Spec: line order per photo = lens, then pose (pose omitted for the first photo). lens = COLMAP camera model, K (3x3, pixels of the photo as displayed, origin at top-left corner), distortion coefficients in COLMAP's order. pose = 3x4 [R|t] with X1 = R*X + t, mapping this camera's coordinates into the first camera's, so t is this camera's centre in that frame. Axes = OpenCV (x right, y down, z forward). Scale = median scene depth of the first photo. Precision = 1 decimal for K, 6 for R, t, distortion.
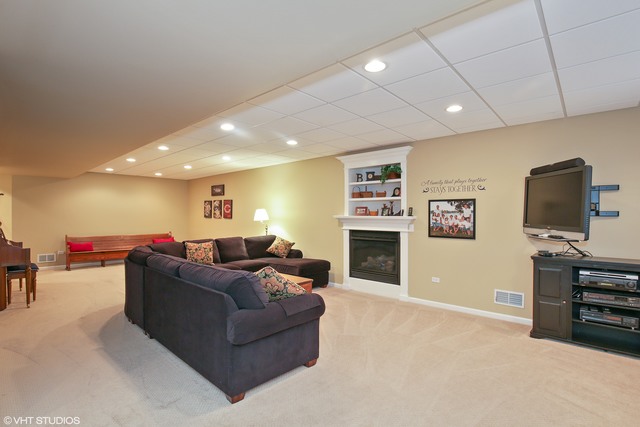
lens RADIAL K [[303.9, 0, 320.2], [0, 303.9, 214.8], [0, 0, 1]] dist [-0.003846, -0.000238]
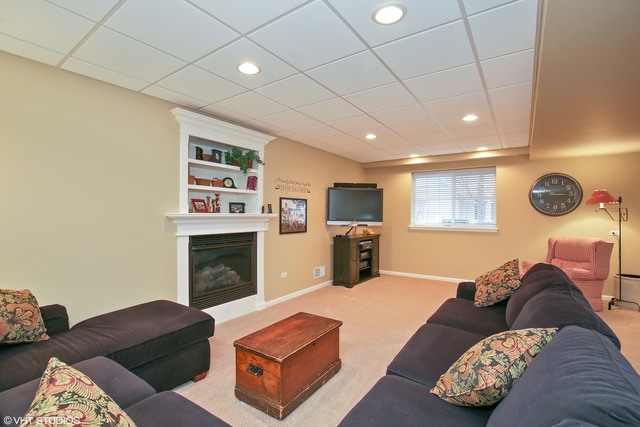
lens RADIAL K [[303.9, 0, 319.9], [0, 303.9, 215.1], [0, 0, 1]] dist [-0.003846, -0.000238]
pose [[-0.104569, -0.006785, 0.994495, -0.656901], [-0.005279, 0.999966, 0.006267, 0.002778], [-0.994504, -0.004594, -0.104601, 0.981205]]
